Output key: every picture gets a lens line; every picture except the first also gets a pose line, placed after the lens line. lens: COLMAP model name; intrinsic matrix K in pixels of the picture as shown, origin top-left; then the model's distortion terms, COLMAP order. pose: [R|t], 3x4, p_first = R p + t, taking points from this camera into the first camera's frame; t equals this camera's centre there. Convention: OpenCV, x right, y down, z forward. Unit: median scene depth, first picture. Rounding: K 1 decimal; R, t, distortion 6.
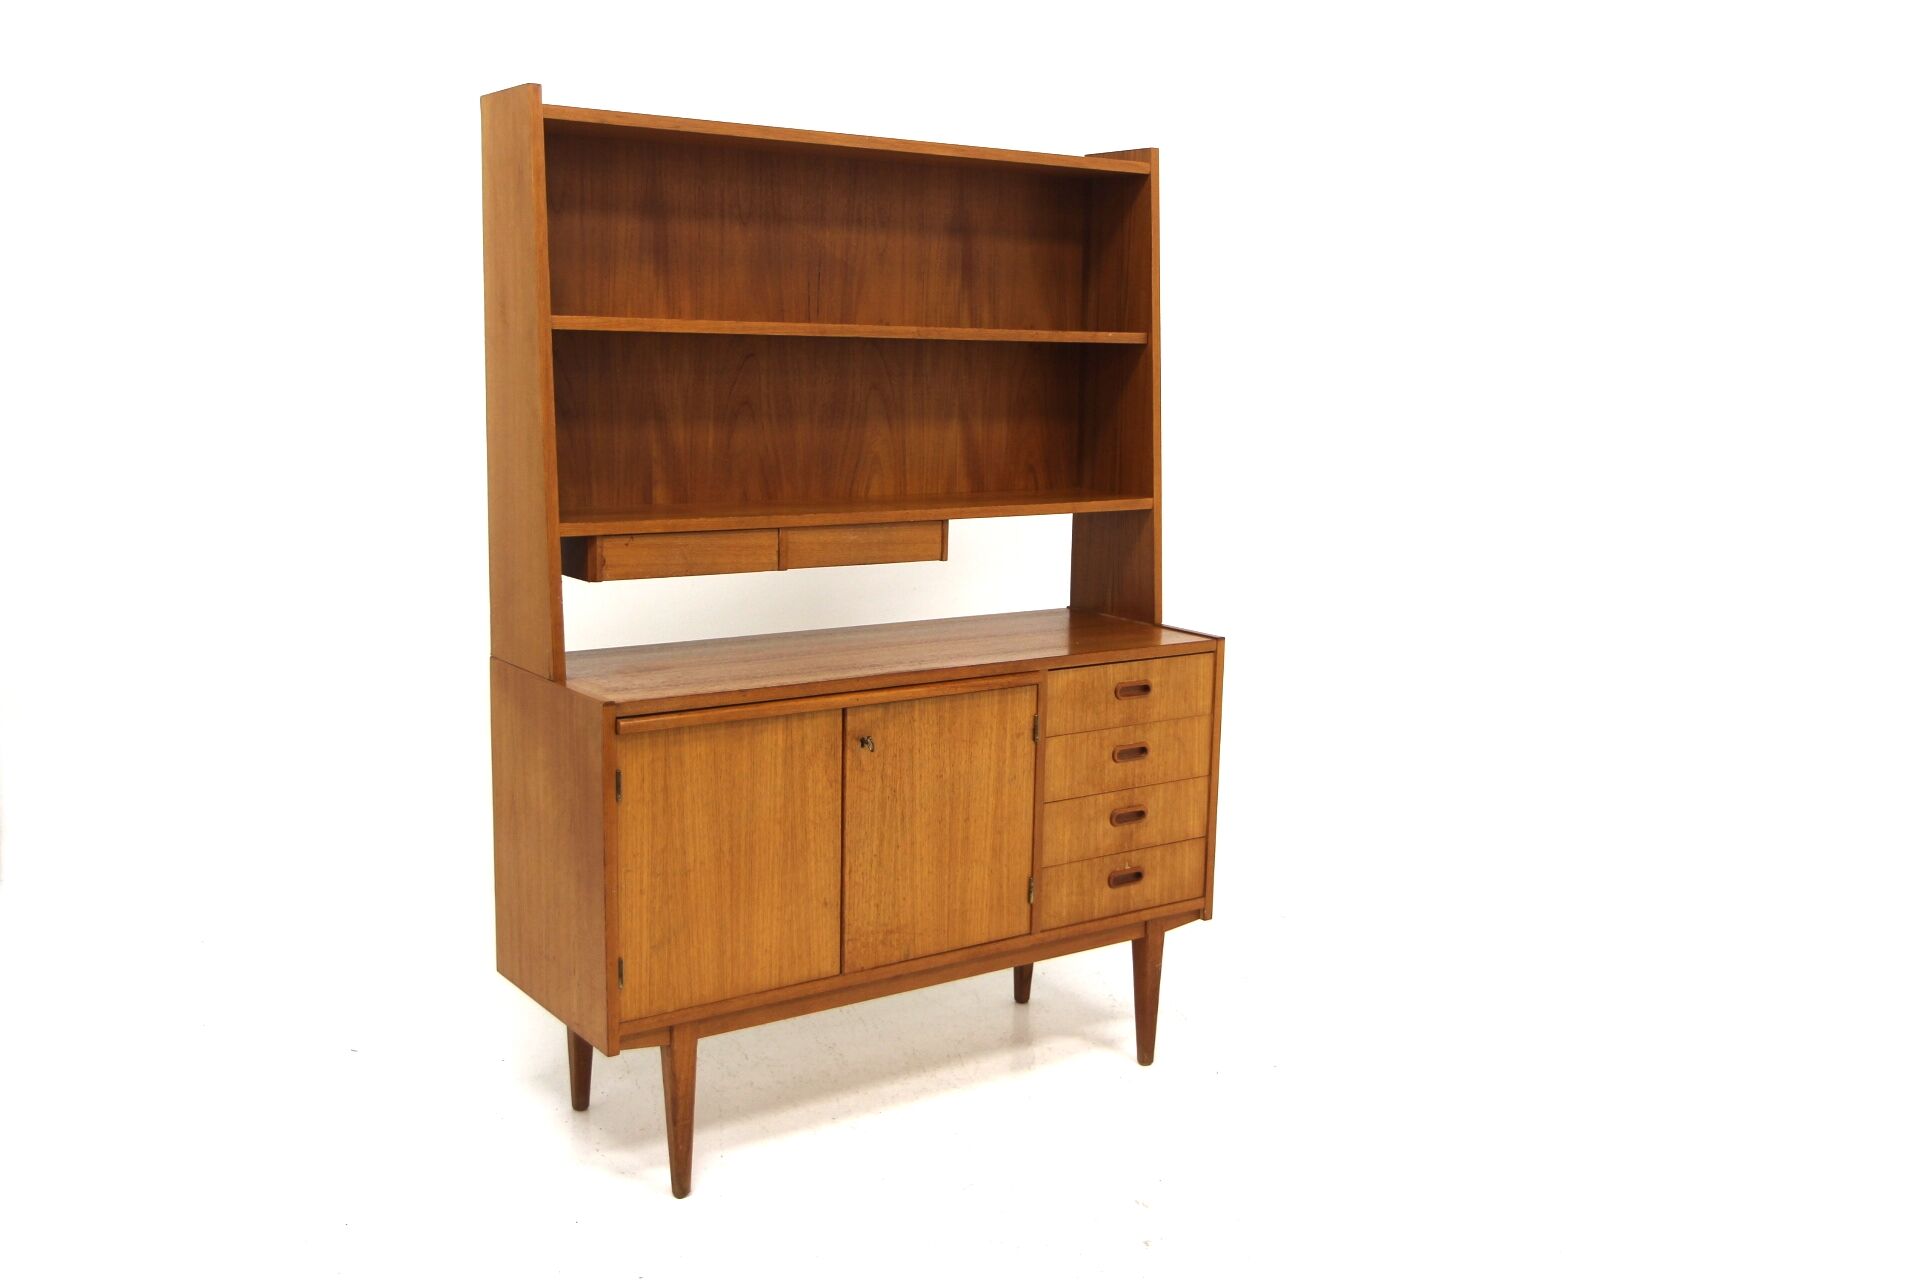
lens RADIAL K [[1834.8, 0, 964.7], [0, 1834.8, 644.1], [0, 0, 1]] dist [-0.009039, 0.000000]
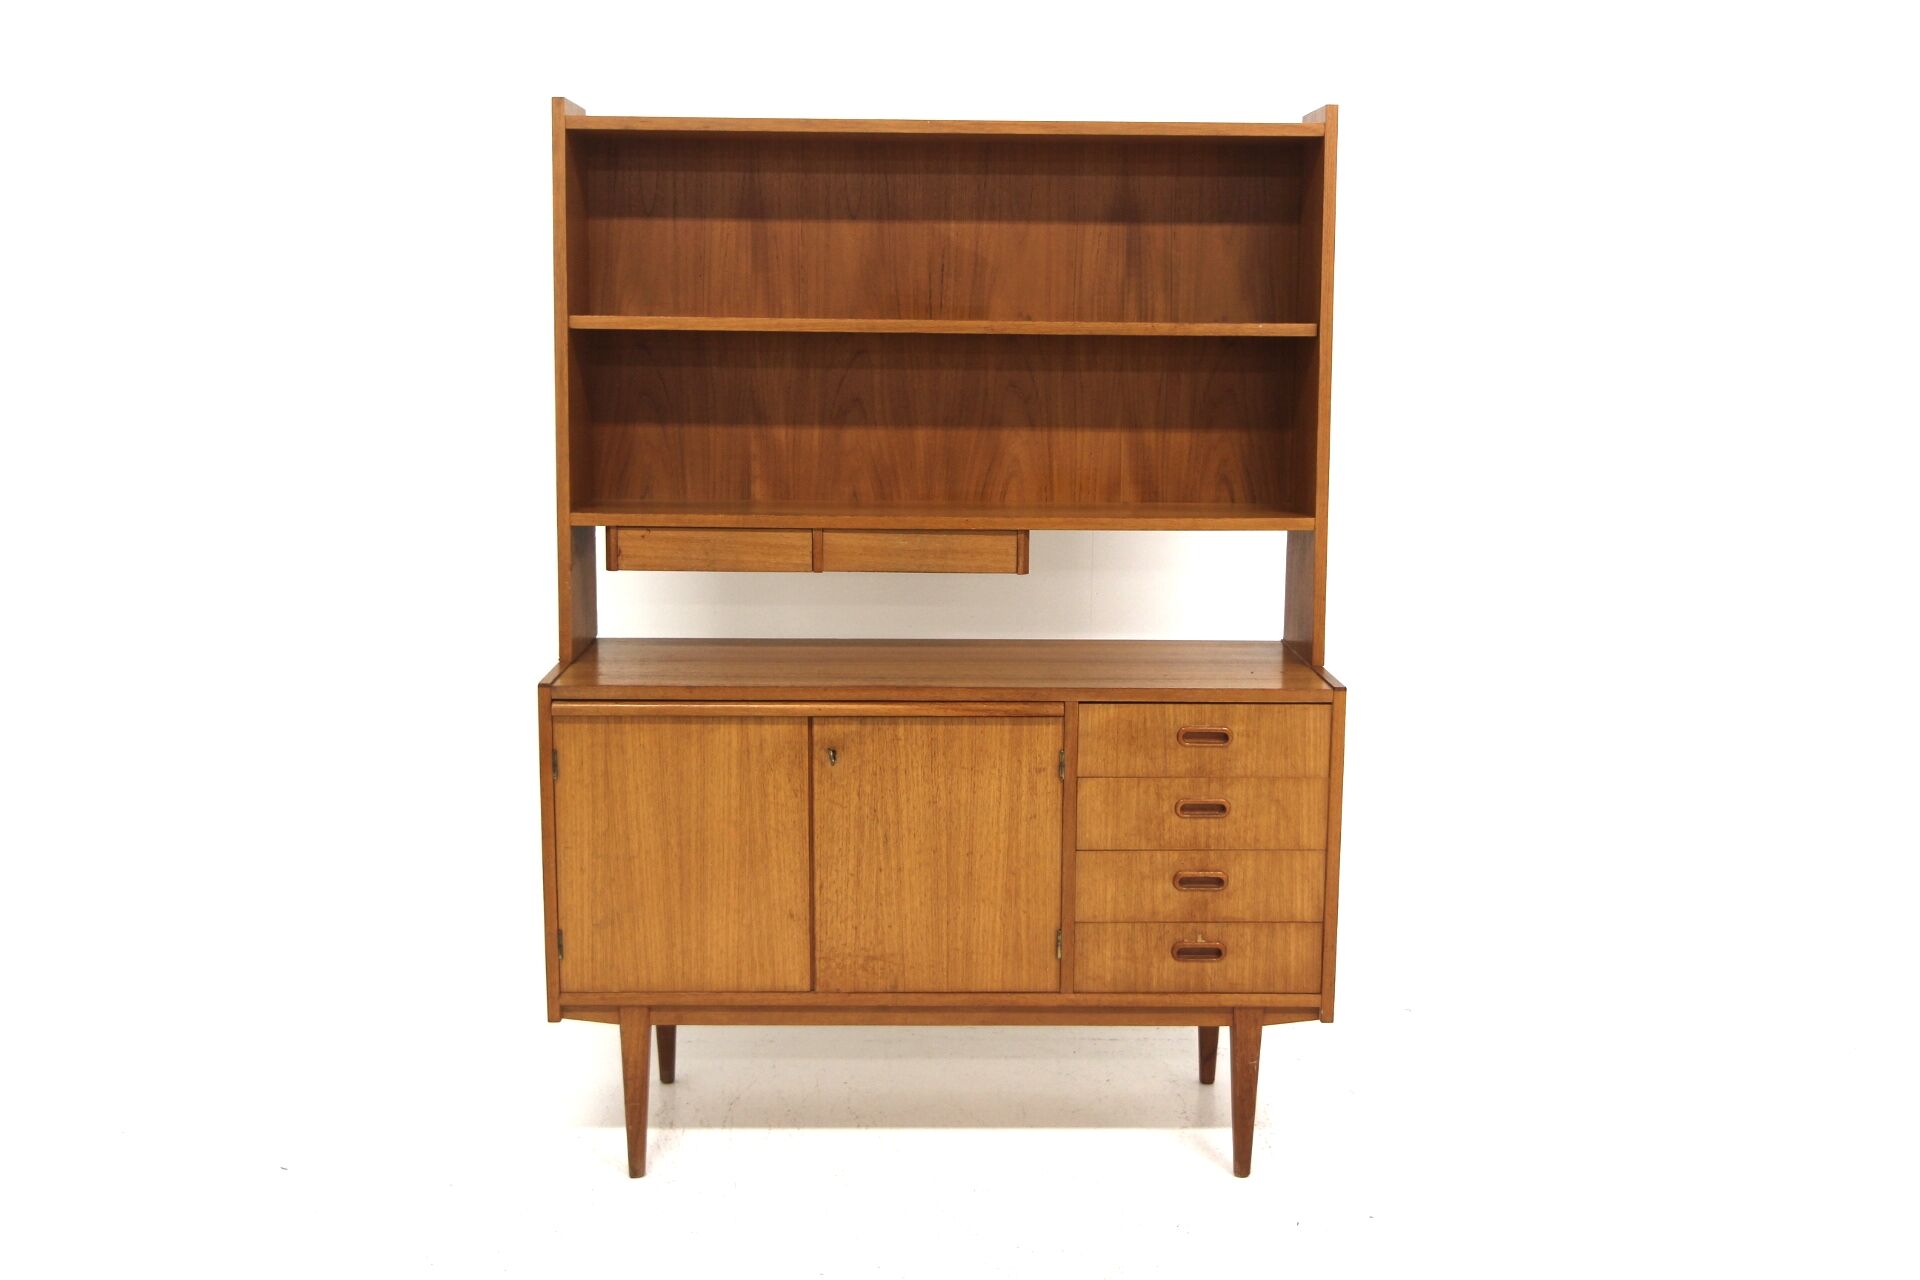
lens RADIAL K [[1956.6, 0, 956.9], [0, 1956.6, 643.2], [0, 0, 1]] dist [0.017112, 0.000000]
pose [[0.823224, 0.082781, -0.561649, 0.515044], [-0.085120, 0.996127, 0.022055, -0.029816], [0.561300, 0.029652, 0.827081, 0.167760]]
